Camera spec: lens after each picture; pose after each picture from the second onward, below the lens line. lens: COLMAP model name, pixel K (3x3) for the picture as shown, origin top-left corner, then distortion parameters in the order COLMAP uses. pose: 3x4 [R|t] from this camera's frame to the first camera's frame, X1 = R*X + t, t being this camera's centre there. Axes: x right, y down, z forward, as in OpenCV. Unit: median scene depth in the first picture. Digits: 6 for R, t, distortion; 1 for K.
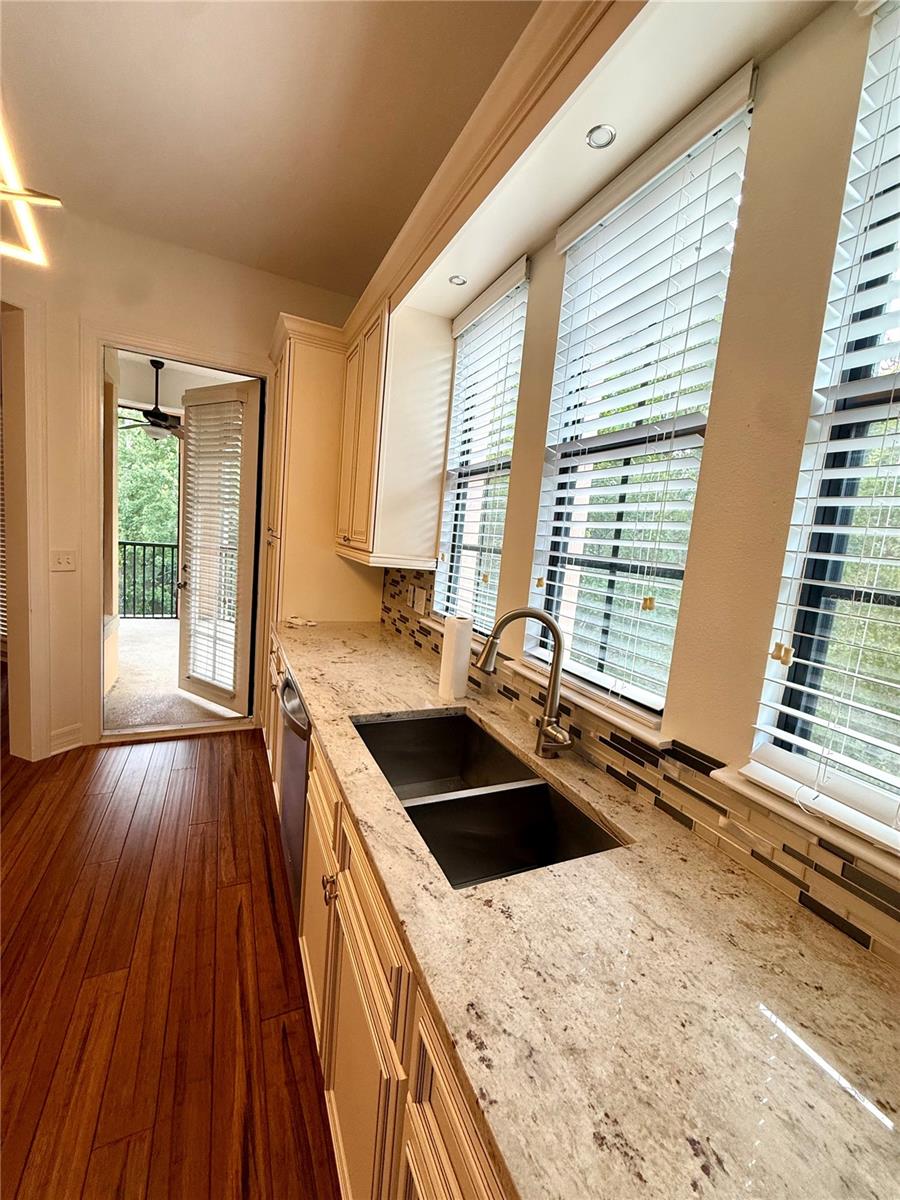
lens RADIAL K [[480.3, 0, 451.0], [0, 480.3, 600.4], [0, 0, 1]] dist [-0.000090, 0.000022]
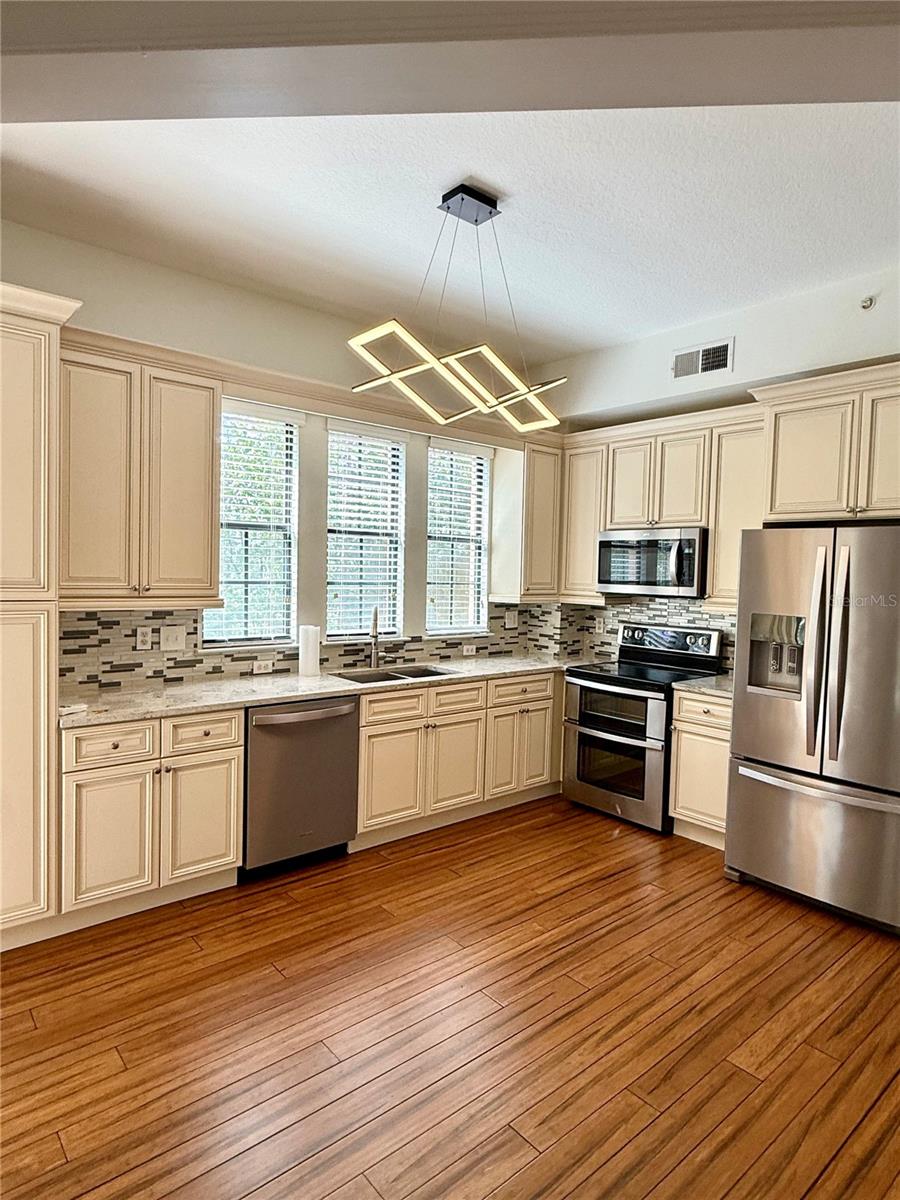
lens RADIAL K [[695.2, 0, 451.4], [0, 695.2, 600.9], [0, 0, 1]] dist [0.000038, -0.000009]
pose [[-0.266997, -0.137505, 0.953837, -3.032060], [0.072098, 0.984144, 0.162055, -0.506390], [-0.960997, 0.112038, -0.252849, 1.448499]]
